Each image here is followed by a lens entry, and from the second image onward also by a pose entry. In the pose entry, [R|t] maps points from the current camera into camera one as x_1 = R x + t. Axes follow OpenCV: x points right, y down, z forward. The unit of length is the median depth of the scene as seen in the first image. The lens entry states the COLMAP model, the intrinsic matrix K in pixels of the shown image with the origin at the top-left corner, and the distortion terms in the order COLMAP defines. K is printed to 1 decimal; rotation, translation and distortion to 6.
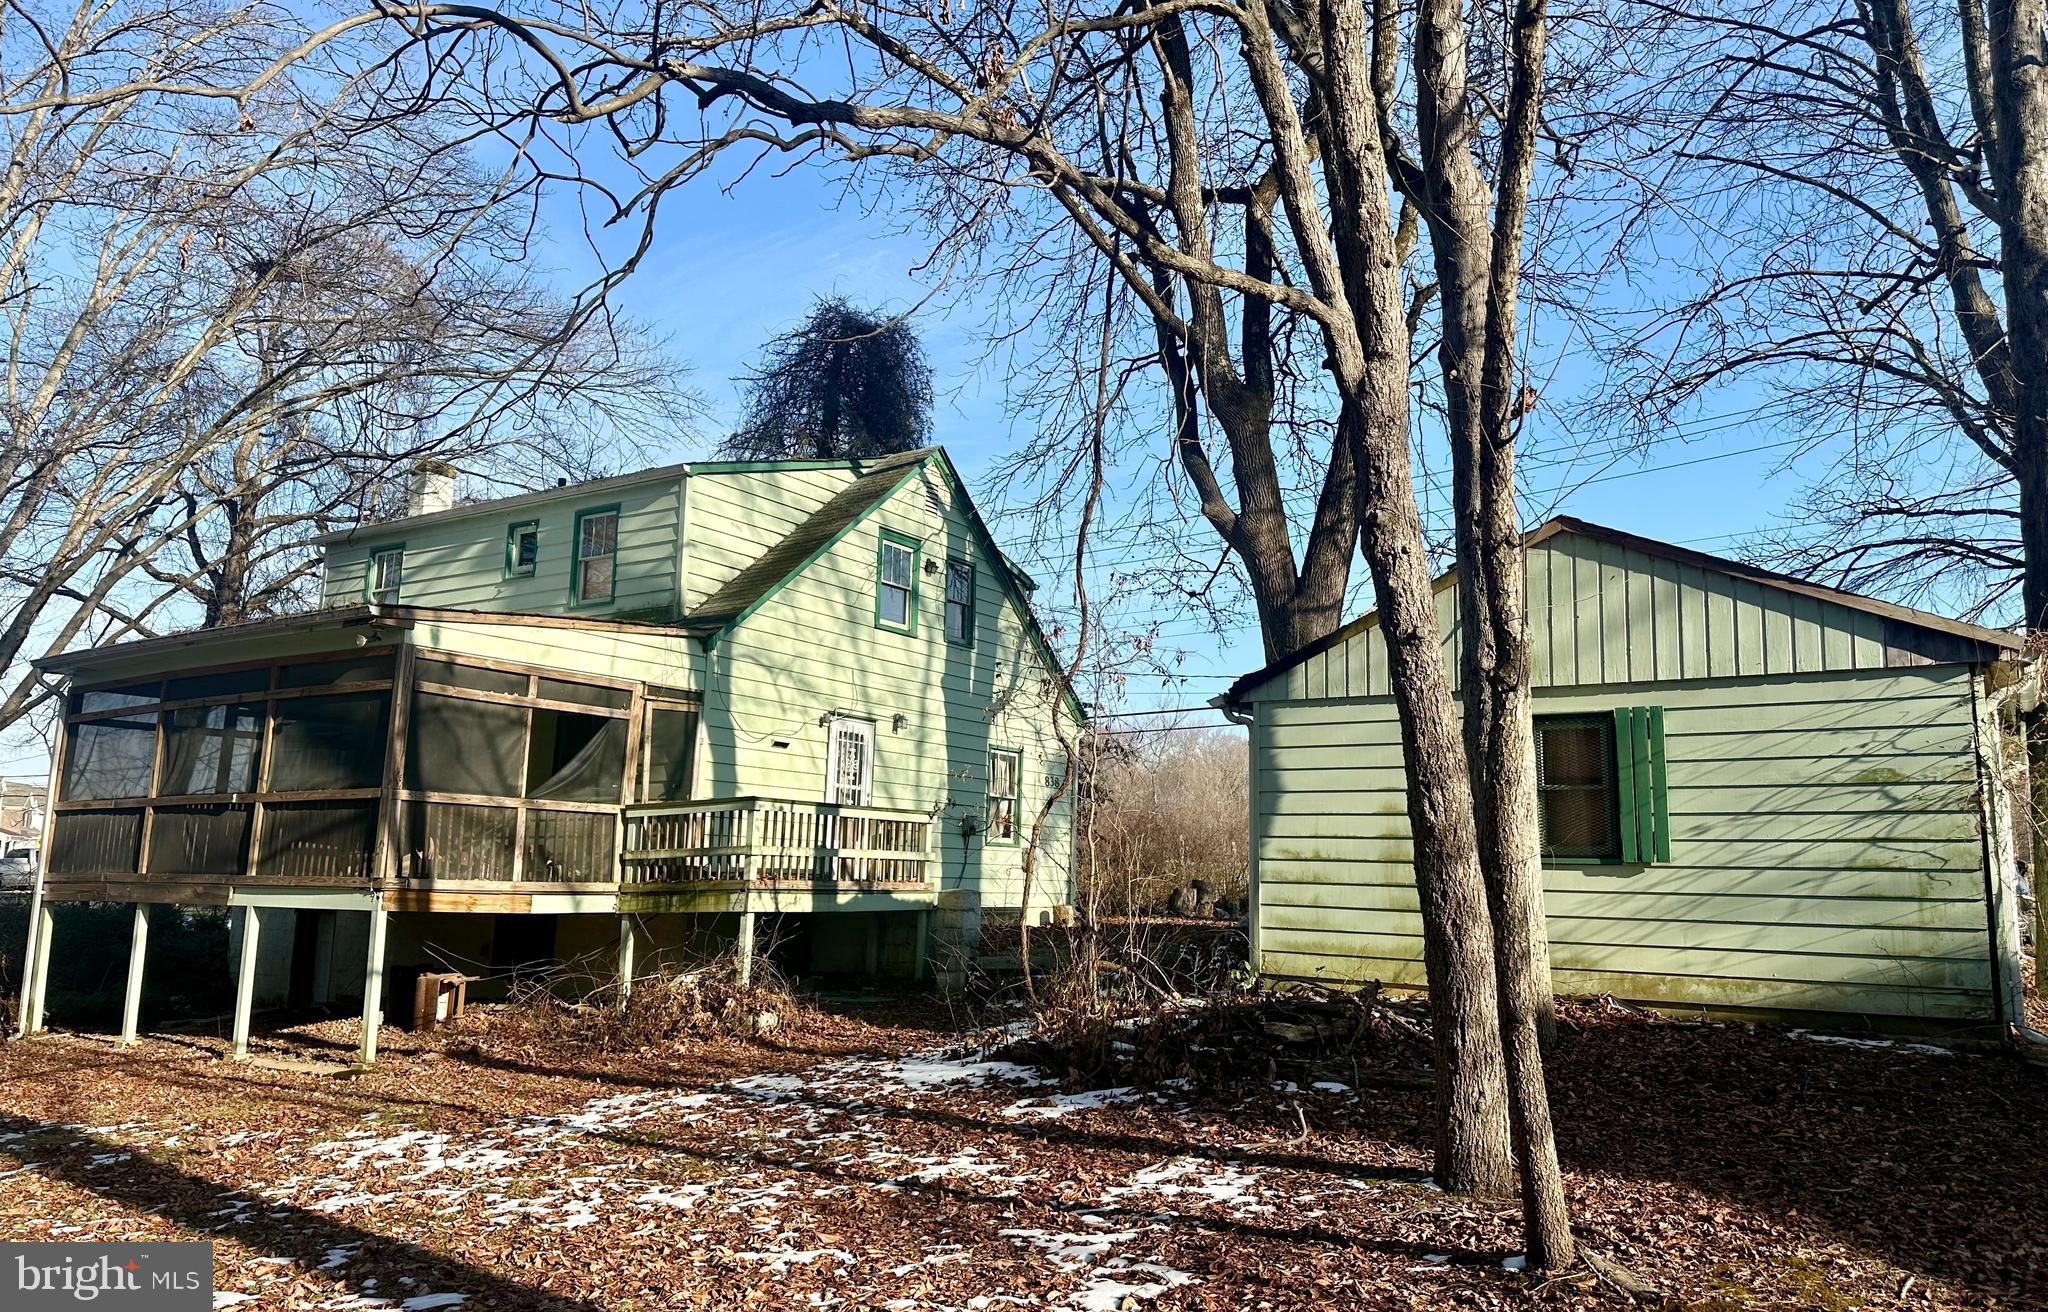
lens RADIAL K [[1606.6, 0, 1022.0], [0, 1606.6, 625.4], [0, 0, 1]] dist [0.002652, -0.062219]
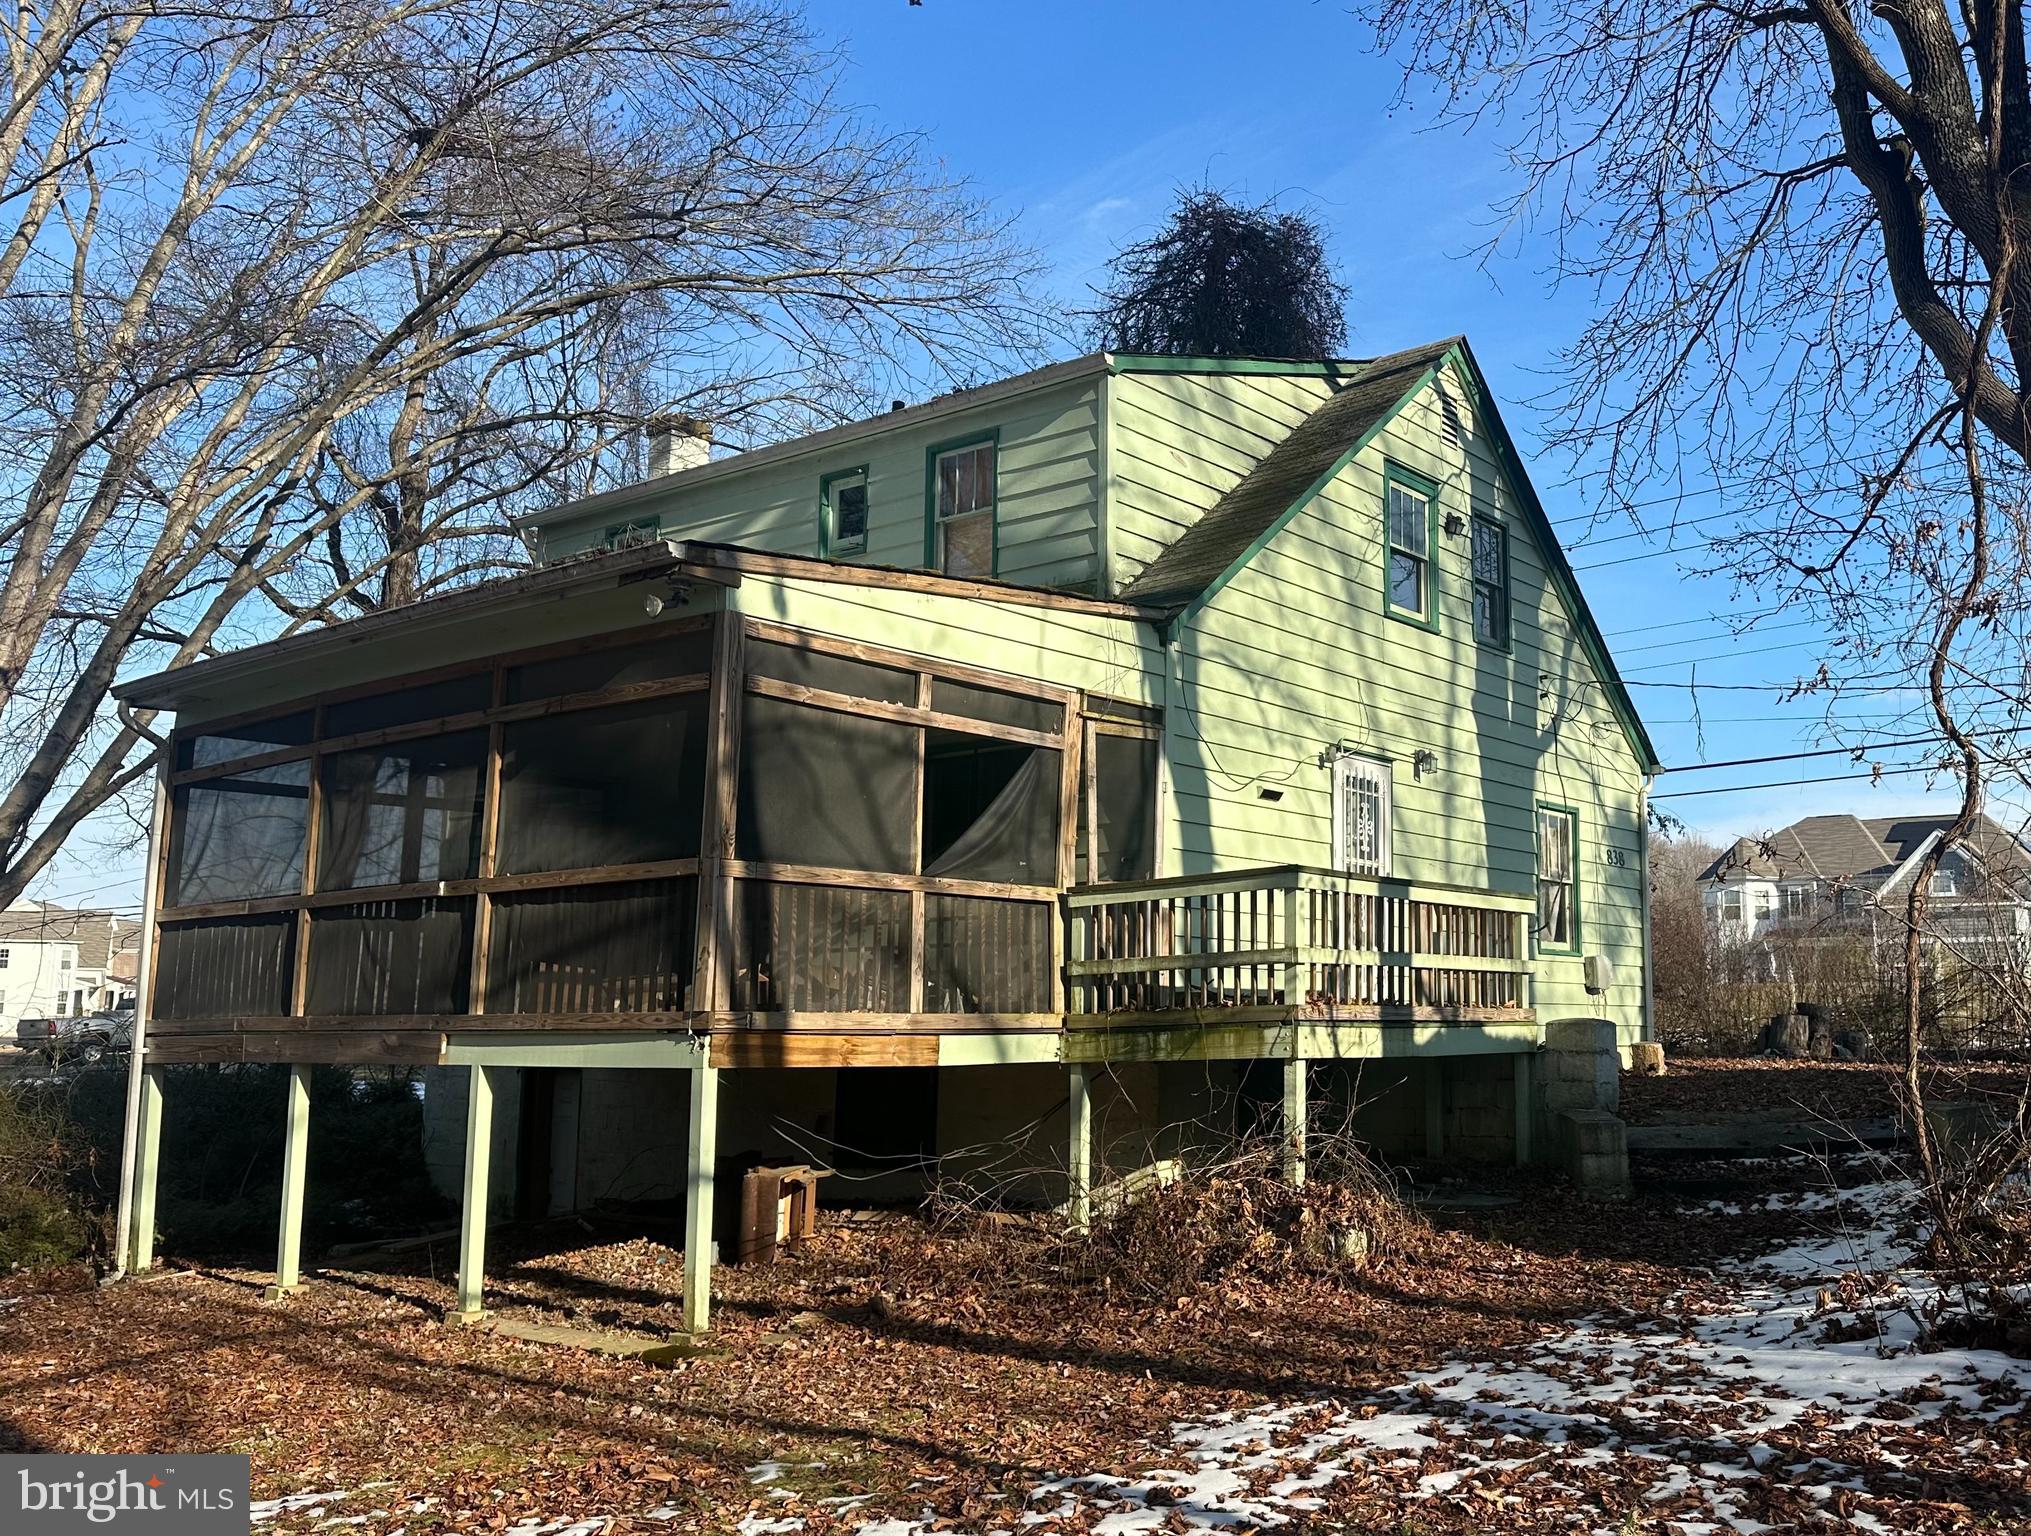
lens RADIAL K [[1660.4, 0, 1020.5], [0, 1660.4, 819.3], [0, 0, 1]] dist [0.134340, -0.331892]
pose [[0.996220, -0.027685, -0.082337, -0.207883], [0.030554, 0.998962, 0.033784, 0.062834], [0.081317, -0.036172, 0.996032, 0.361786]]
